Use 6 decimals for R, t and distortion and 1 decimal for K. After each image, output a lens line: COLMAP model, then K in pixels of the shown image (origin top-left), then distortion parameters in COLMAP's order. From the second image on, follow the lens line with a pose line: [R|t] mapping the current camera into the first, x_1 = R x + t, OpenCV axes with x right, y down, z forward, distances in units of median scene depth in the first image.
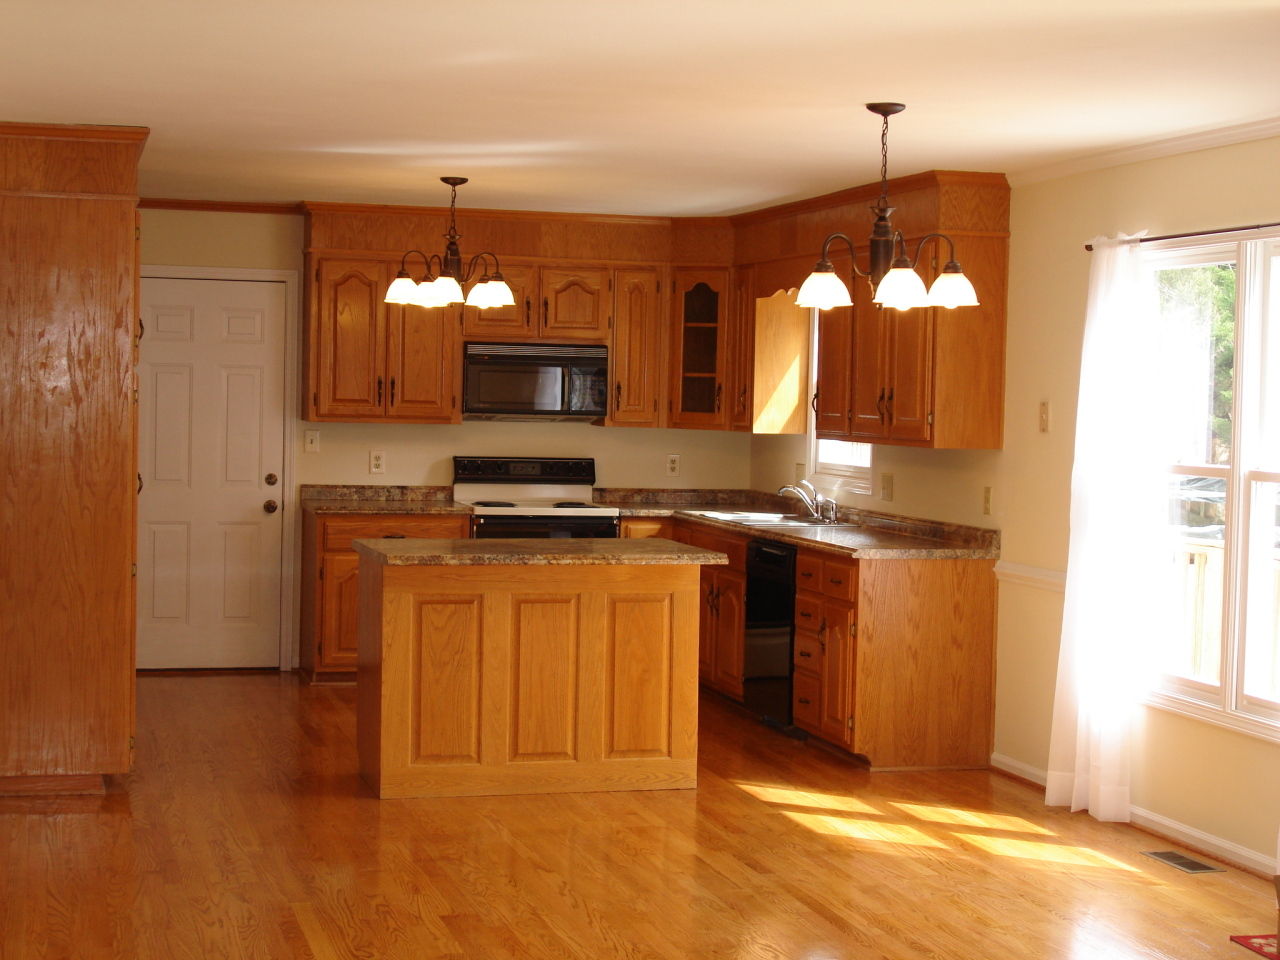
lens RADIAL K [[2113.4, 0, 634.6], [0, 2113.4, 473.5], [0, 0, 1]] dist [0.107083, 0.000000]
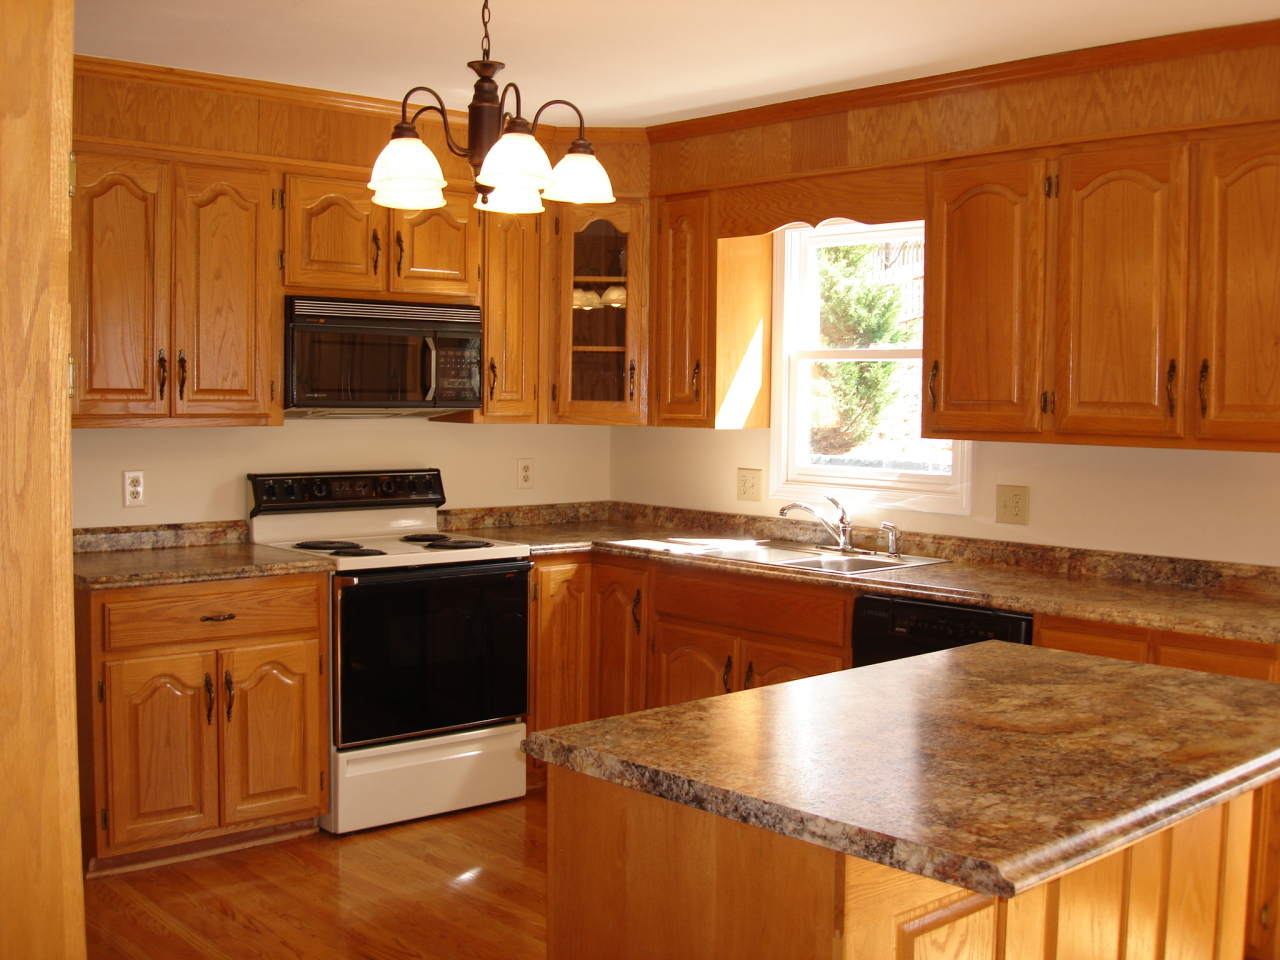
lens RADIAL K [[1427.9, 0, 637.8], [0, 1427.9, 472.0], [0, 0, 1]] dist [-0.111049, 0.000000]
pose [[0.895444, -0.036432, 0.443680, -0.176682], [0.025453, 0.999205, 0.030680, -0.019691], [-0.444445, -0.016179, 0.895660, 0.571774]]
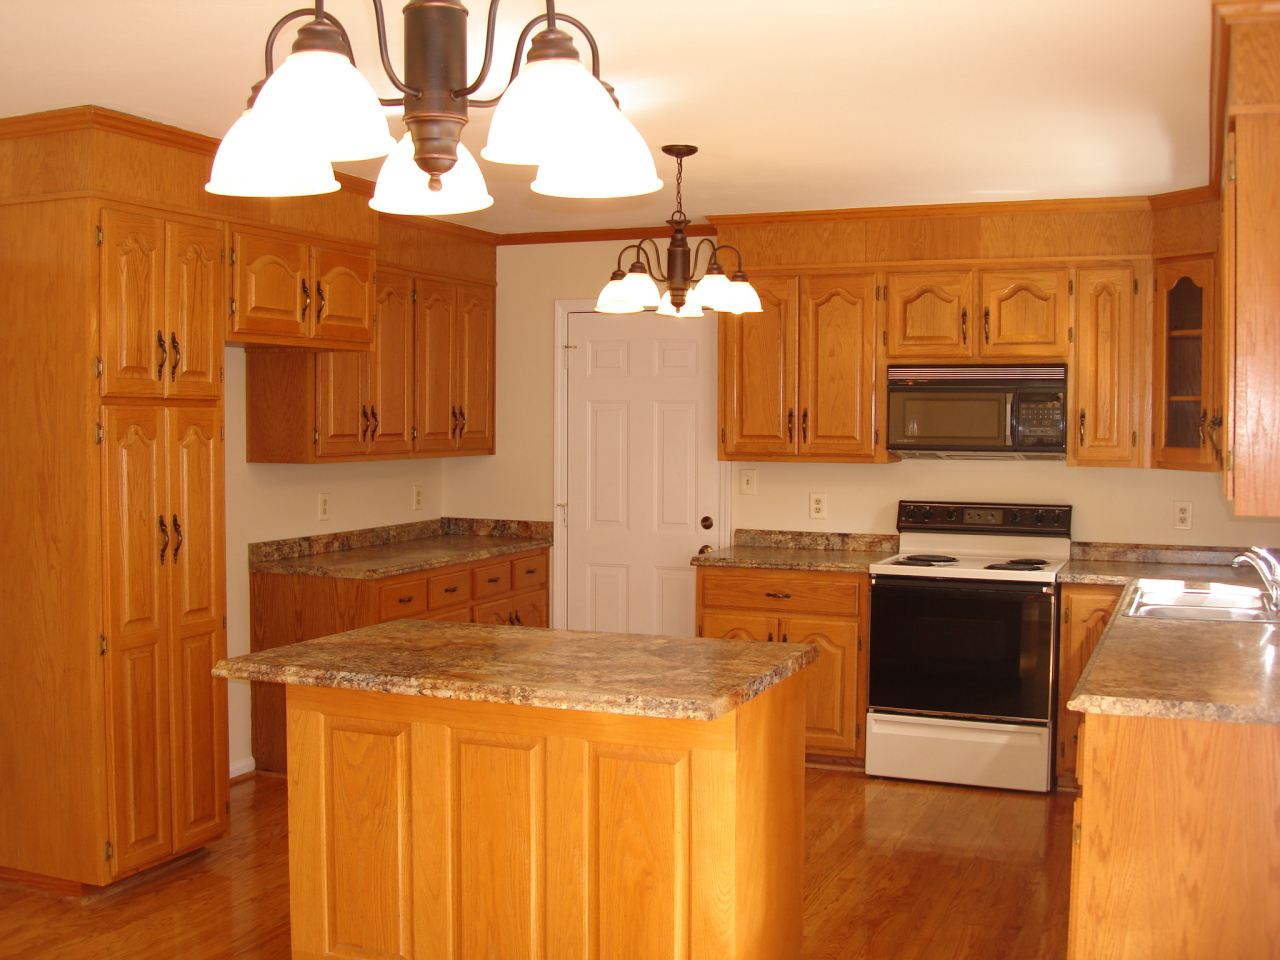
lens RADIAL K [[1427.9, 0, 638.5], [0, 1427.9, 469.0], [0, 0, 1]] dist [-0.111049, 0.000000]
pose [[0.793372, 0.003977, -0.608724, 0.185059], [-0.012391, 0.999877, -0.009617, -0.014343], [0.608611, 0.015173, 0.793324, 0.492202]]
